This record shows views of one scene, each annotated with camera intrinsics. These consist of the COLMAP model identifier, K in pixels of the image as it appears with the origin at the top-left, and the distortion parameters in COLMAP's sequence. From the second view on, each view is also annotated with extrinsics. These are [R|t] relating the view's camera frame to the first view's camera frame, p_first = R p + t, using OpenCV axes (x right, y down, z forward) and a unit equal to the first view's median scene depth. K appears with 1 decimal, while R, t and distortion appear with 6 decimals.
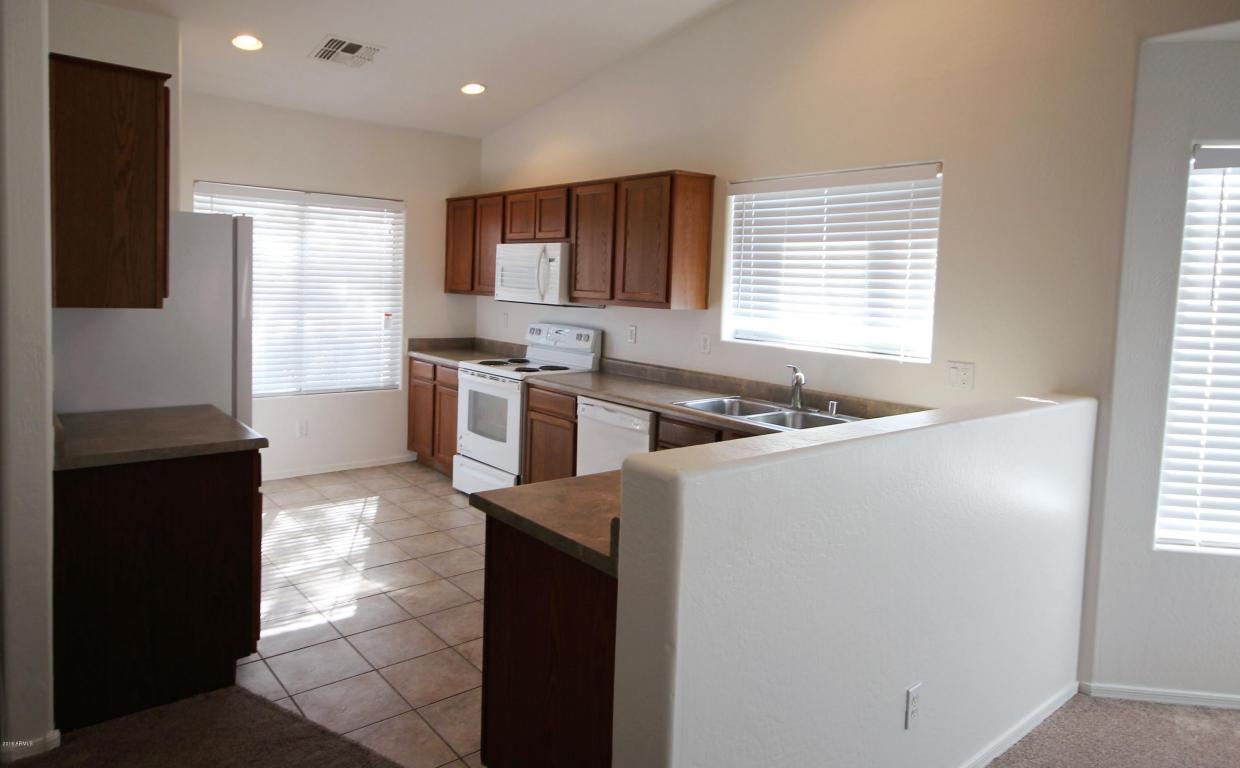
lens RADIAL K [[760.0, 0, 570.1], [0, 760.0, 323.9], [0, 0, 1]] dist [0.005057, 0.008676]
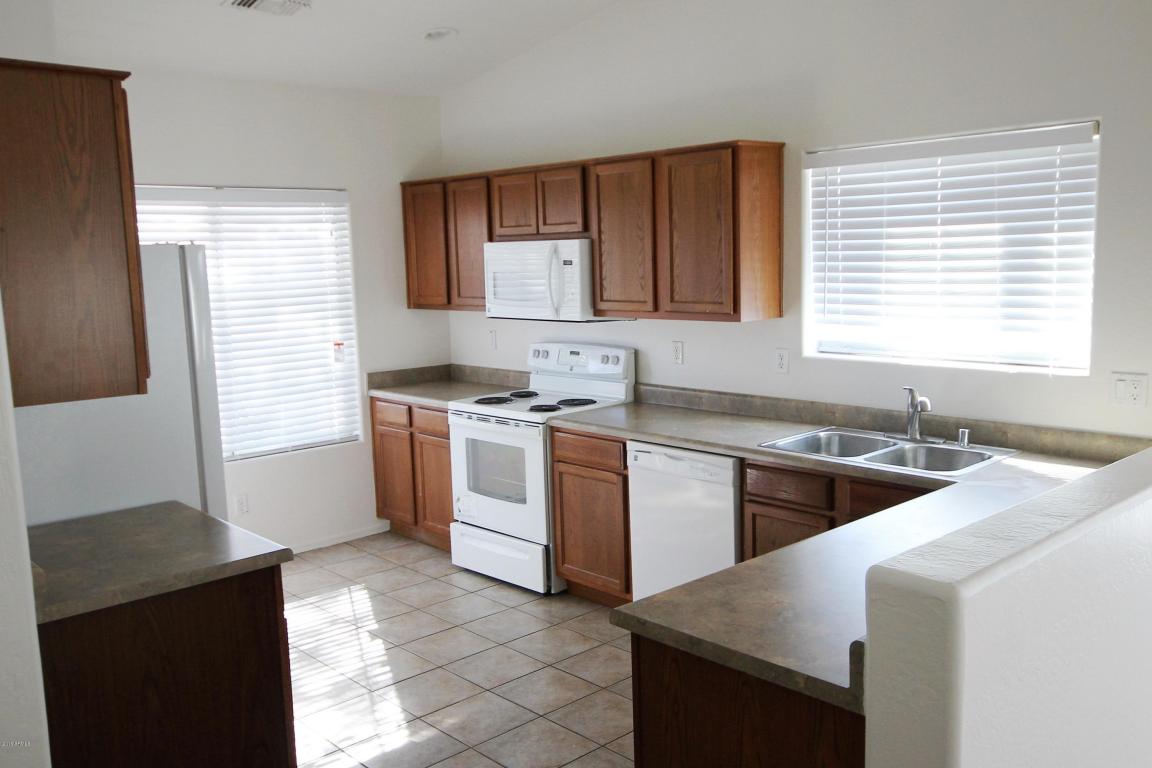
lens RADIAL K [[991.1, 0, 580.9], [0, 991.1, 388.5], [0, 0, 1]] dist [-0.001838, 0.030881]
pose [[0.994217, -0.073675, 0.078126, -0.119985], [0.067357, 0.994465, 0.080636, -0.046619], [-0.083634, -0.074907, 0.993677, 0.003370]]
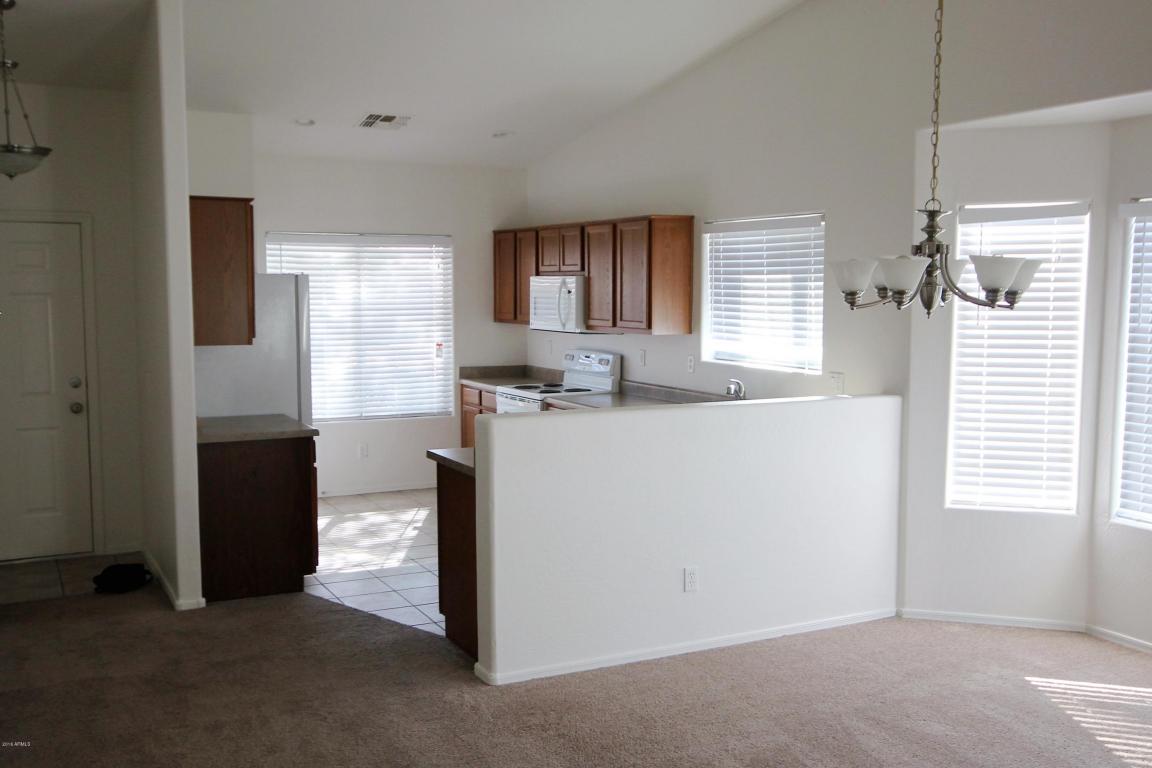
lens RADIAL K [[1121.1, 0, 579.6], [0, 1121.1, 387.2], [0, 0, 1]] dist [-0.013592, 0.000000]
pose [[0.982637, -0.014941, -0.184938, 0.356052], [0.020422, 0.999406, 0.027768, 0.011587], [0.184413, -0.031063, 0.982358, -0.737413]]
